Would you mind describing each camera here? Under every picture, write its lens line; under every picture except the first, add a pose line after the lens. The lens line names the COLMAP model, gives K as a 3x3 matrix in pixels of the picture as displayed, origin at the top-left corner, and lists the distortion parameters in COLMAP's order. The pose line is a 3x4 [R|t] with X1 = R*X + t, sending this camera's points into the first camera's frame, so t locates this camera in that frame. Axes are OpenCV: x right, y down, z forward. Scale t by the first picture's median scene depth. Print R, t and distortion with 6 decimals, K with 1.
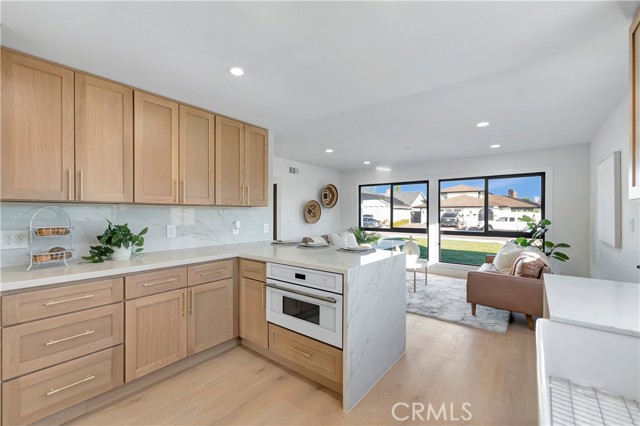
lens RADIAL K [[271.6, 0, 321.0], [0, 271.6, 213.2], [0, 0, 1]] dist [0.001363, 0.000537]
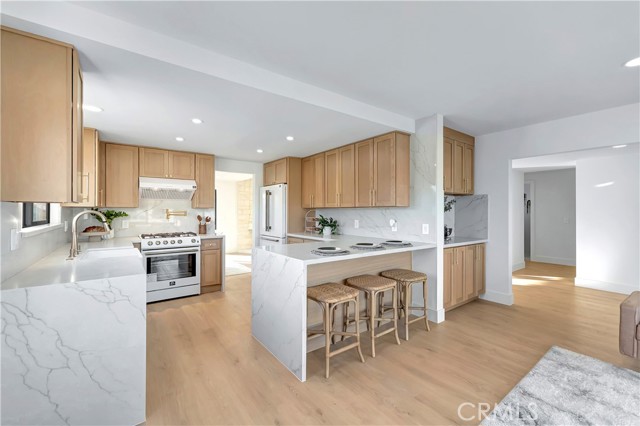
lens RADIAL K [[271.6, 0, 321.0], [0, 271.6, 213.2], [0, 0, 1]] dist [0.001363, 0.000537]
pose [[-0.266791, 0.002716, -0.963750, 0.465669], [-0.001523, 0.999994, 0.003240, -0.000730], [0.963753, 0.002333, -0.266786, 0.547783]]
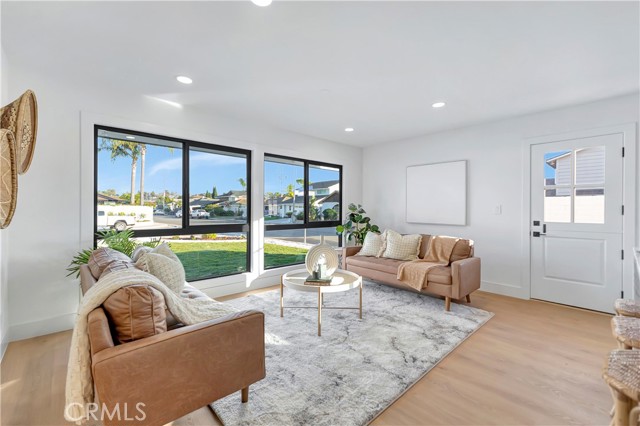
lens RADIAL K [[276.2, 0, 317.6], [0, 276.2, 210.3], [0, 0, 1]] dist [0.001503, 0.000189]
pose [[0.166521, -0.004375, 0.986028, -0.244175], [-0.005879, 0.999968, 0.005430, 0.019971], [-0.986020, -0.006701, 0.166490, 0.740449]]
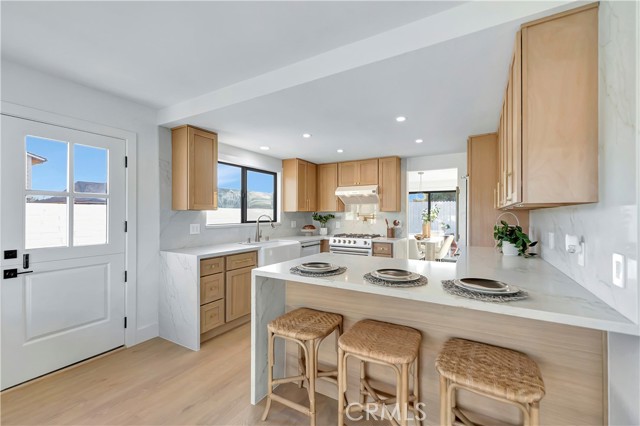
lens RADIAL K [[271.6, 0, 321.0], [0, 271.6, 213.2], [0, 0, 1]] dist [0.001363, 0.000537]
pose [[-0.990738, -0.005079, -0.135695, 0.097315], [-0.004436, 0.999977, -0.005036, -0.002763], [0.135718, -0.004387, -0.990738, 0.758651]]
